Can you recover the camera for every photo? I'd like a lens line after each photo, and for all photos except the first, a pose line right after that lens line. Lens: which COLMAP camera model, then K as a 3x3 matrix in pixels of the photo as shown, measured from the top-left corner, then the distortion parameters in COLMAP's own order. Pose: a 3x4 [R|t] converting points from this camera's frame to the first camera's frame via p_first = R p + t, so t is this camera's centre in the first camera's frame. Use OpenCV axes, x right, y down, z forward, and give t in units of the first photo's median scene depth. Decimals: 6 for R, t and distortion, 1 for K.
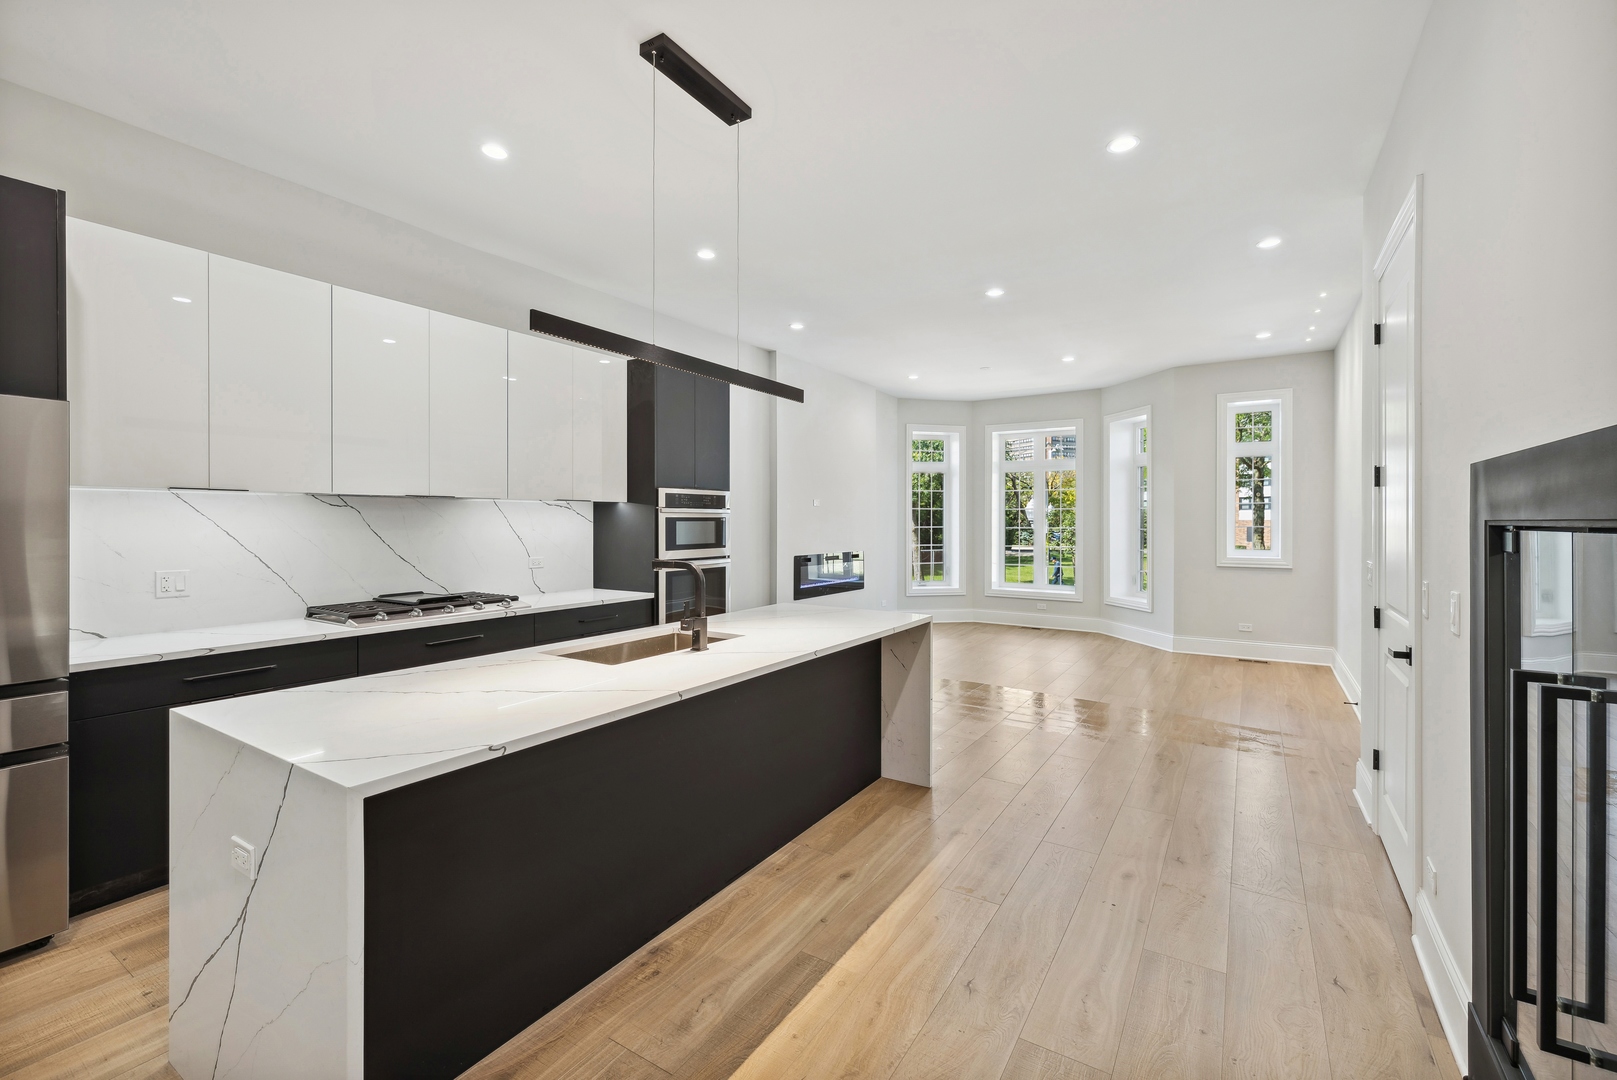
lens RADIAL K [[692.5, 0, 811.4], [0, 692.5, 524.7], [0, 0, 1]] dist [-0.002223, 0.000931]
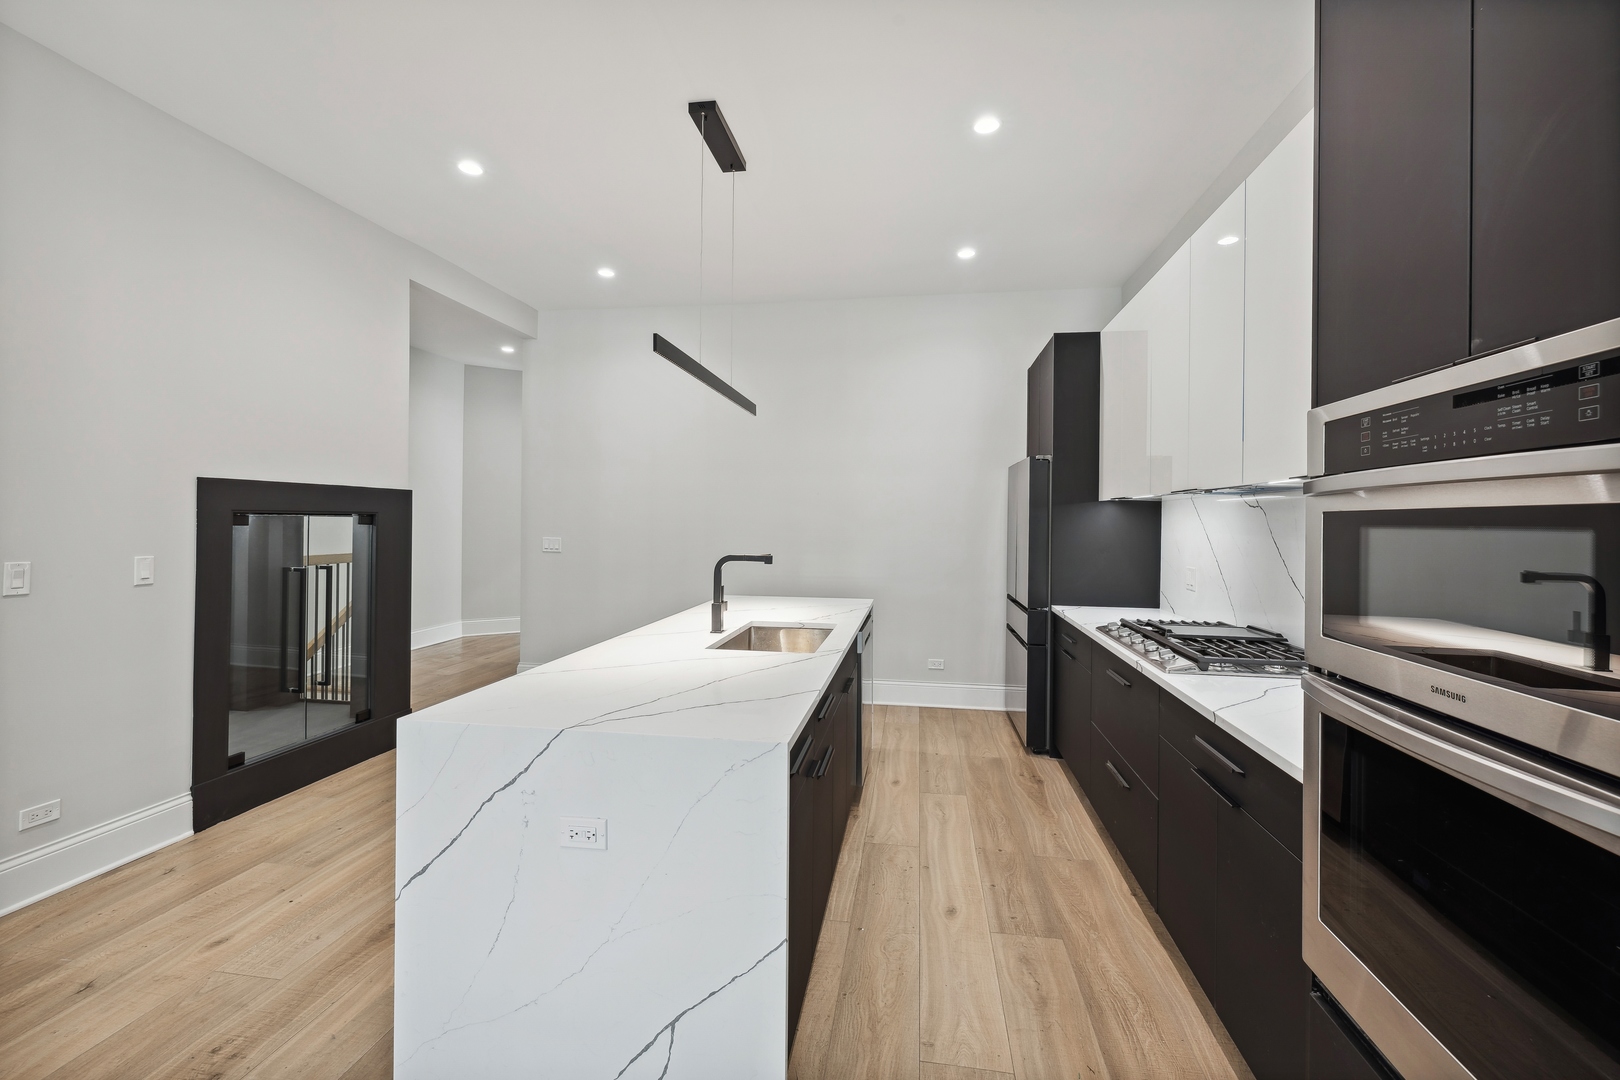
lens RADIAL K [[693.7, 0, 810.1], [0, 693.7, 520.2], [0, 0, 1]] dist [-0.002223, 0.000931]
pose [[-0.918947, -0.013709, -0.394144, 0.127649], [-0.017292, 0.999835, 0.005541, -0.008619], [0.394003, 0.011907, -0.919032, 1.821482]]
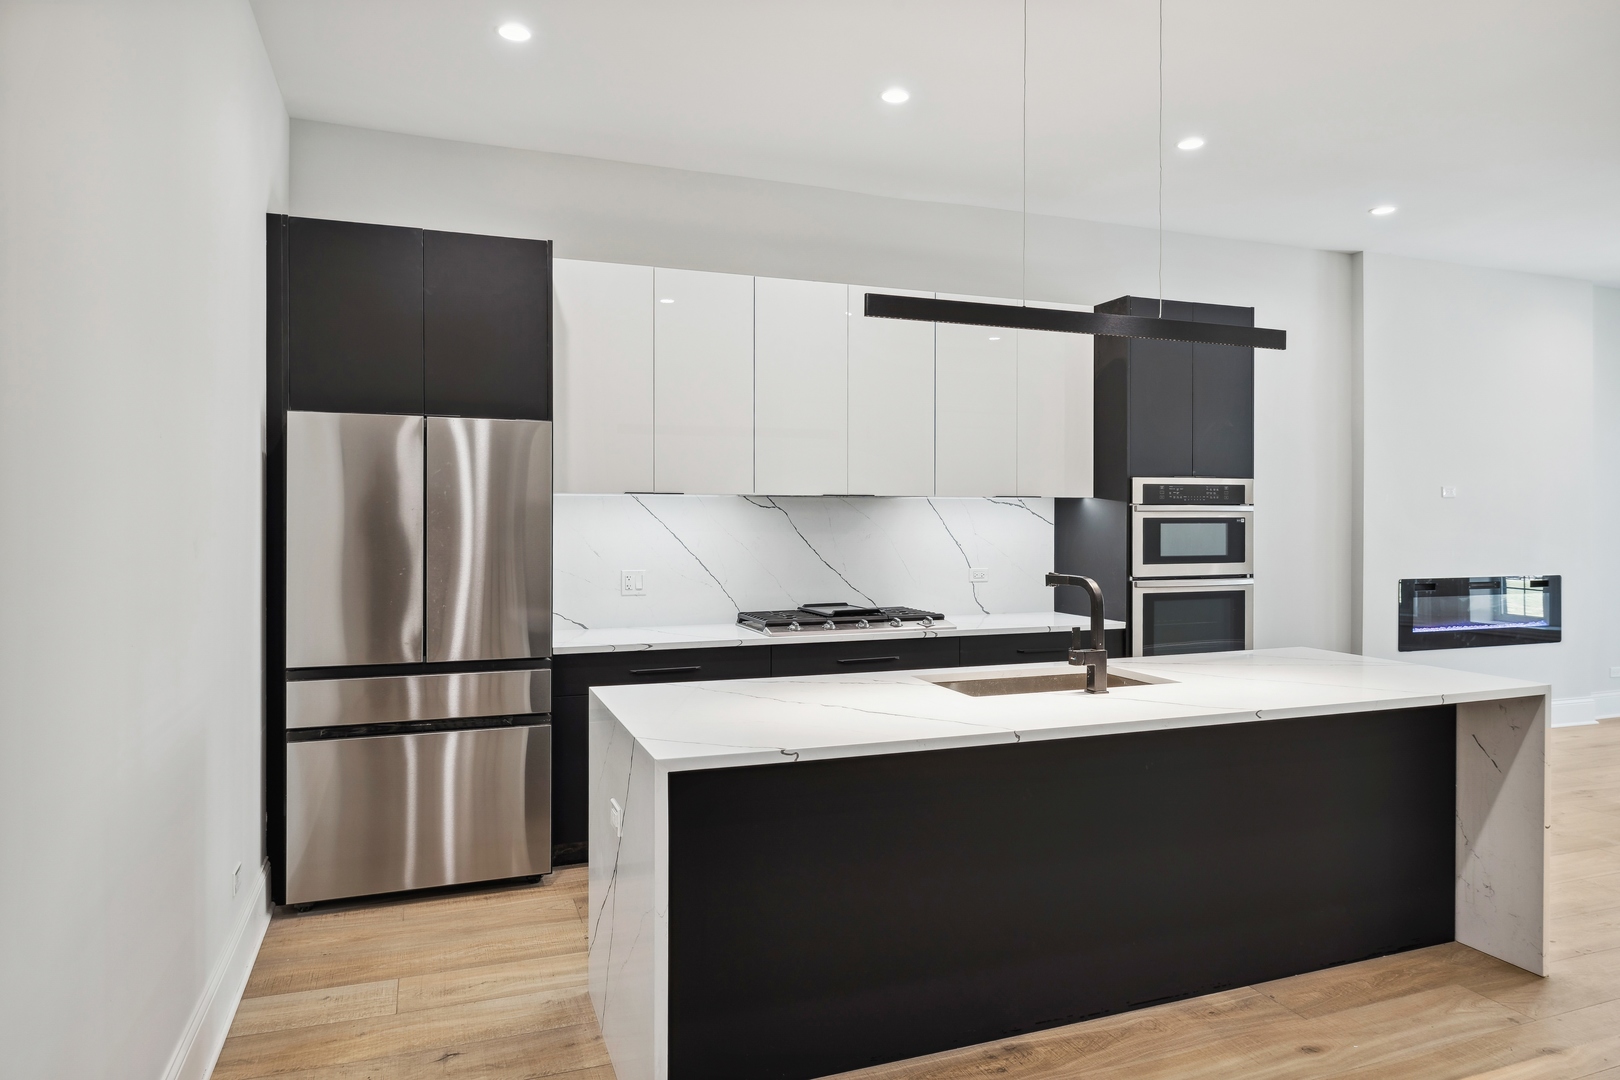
lens RADIAL K [[1009.7, 0, 809.0], [0, 1009.7, 528.6], [0, 0, 1]] dist [-0.000924, -0.002305]
pose [[0.798639, 0.004476, -0.601794, 0.222956], [-0.003220, 0.999990, 0.003164, -0.002914], [0.601802, -0.000589, 0.798645, -0.074059]]
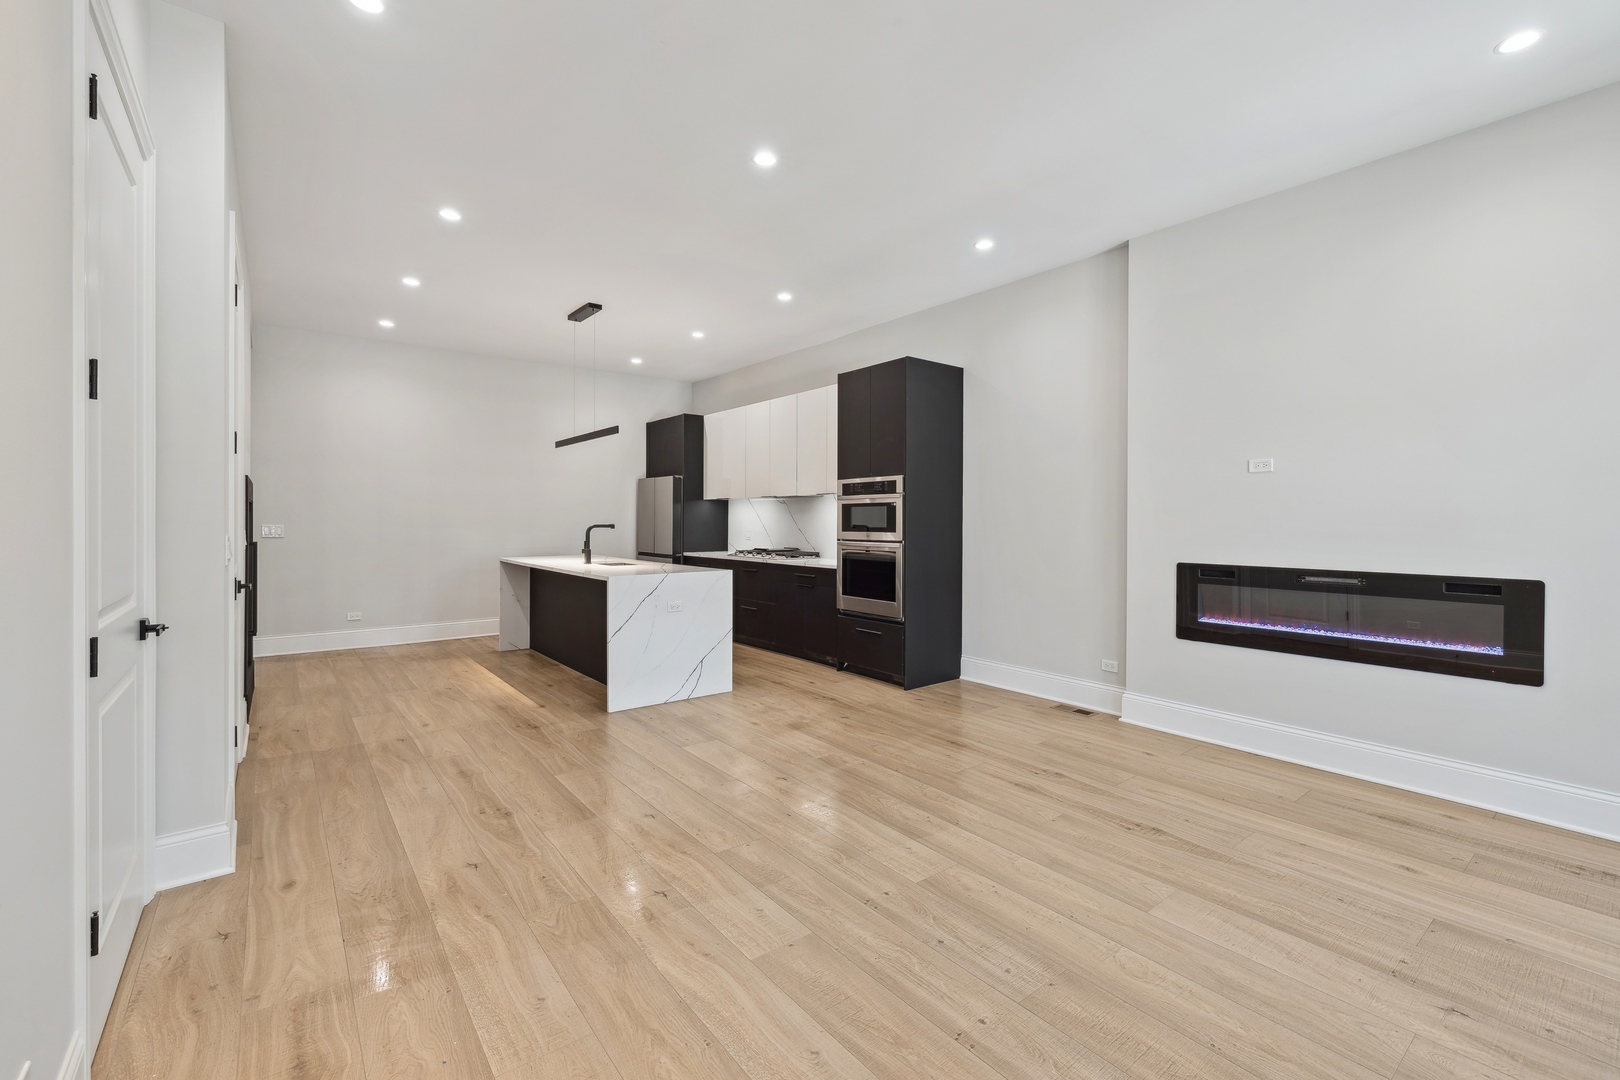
lens RADIAL K [[693.7, 0, 813.6], [0, 693.7, 529.6], [0, 0, 1]] dist [-0.002223, 0.000931]
pose [[-0.333587, 0.009052, -0.942676, 1.478397], [-0.010629, 0.999854, 0.013363, 0.028906], [0.942659, 0.014477, -0.333443, 2.113537]]
